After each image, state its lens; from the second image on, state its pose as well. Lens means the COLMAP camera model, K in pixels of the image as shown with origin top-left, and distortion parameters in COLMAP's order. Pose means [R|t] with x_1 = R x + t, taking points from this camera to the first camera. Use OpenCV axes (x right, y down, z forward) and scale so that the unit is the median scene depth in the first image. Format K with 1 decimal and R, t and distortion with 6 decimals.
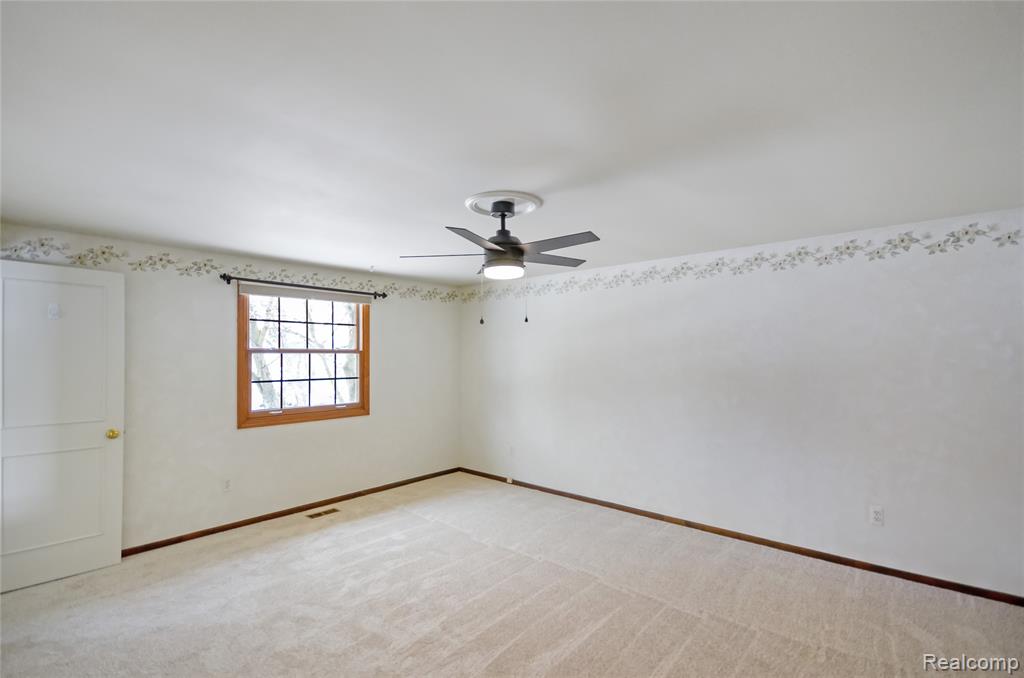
lens RADIAL K [[470.3, 0, 534.1], [0, 470.3, 358.5], [0, 0, 1]] dist [-0.000136, 0.001715]
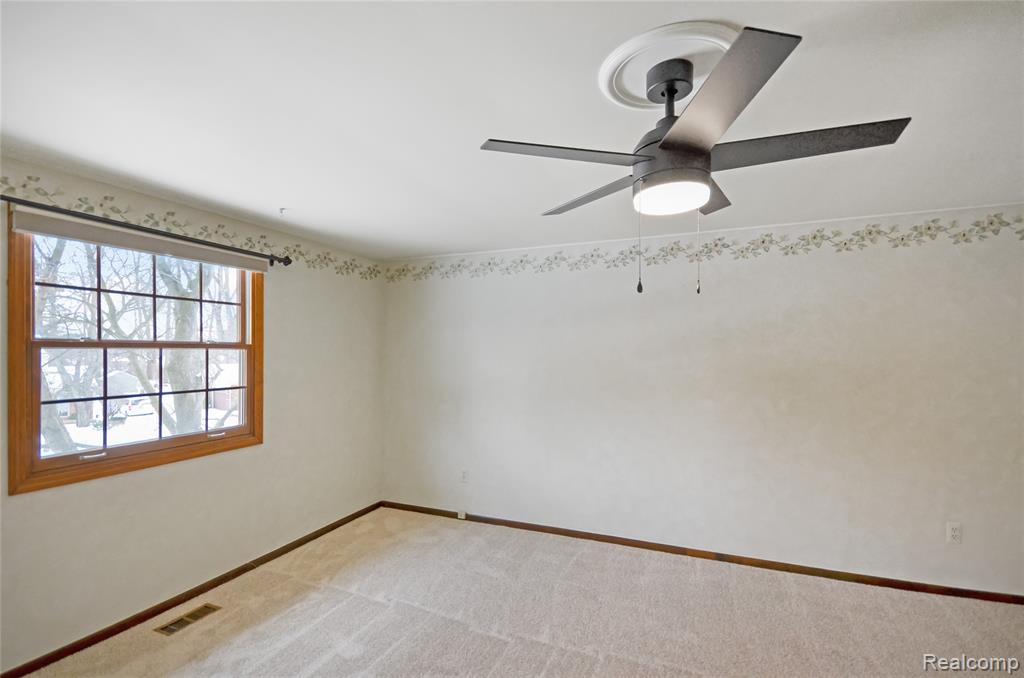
lens RADIAL K [[470.3, 0, 528.2], [0, 470.3, 351.1], [0, 0, 1]] dist [-0.000136, 0.001715]
pose [[0.949054, -0.002649, 0.315103, -0.240909], [0.000782, 0.999981, 0.006053, -0.011595], [-0.315113, -0.005498, 0.949038, 0.319835]]
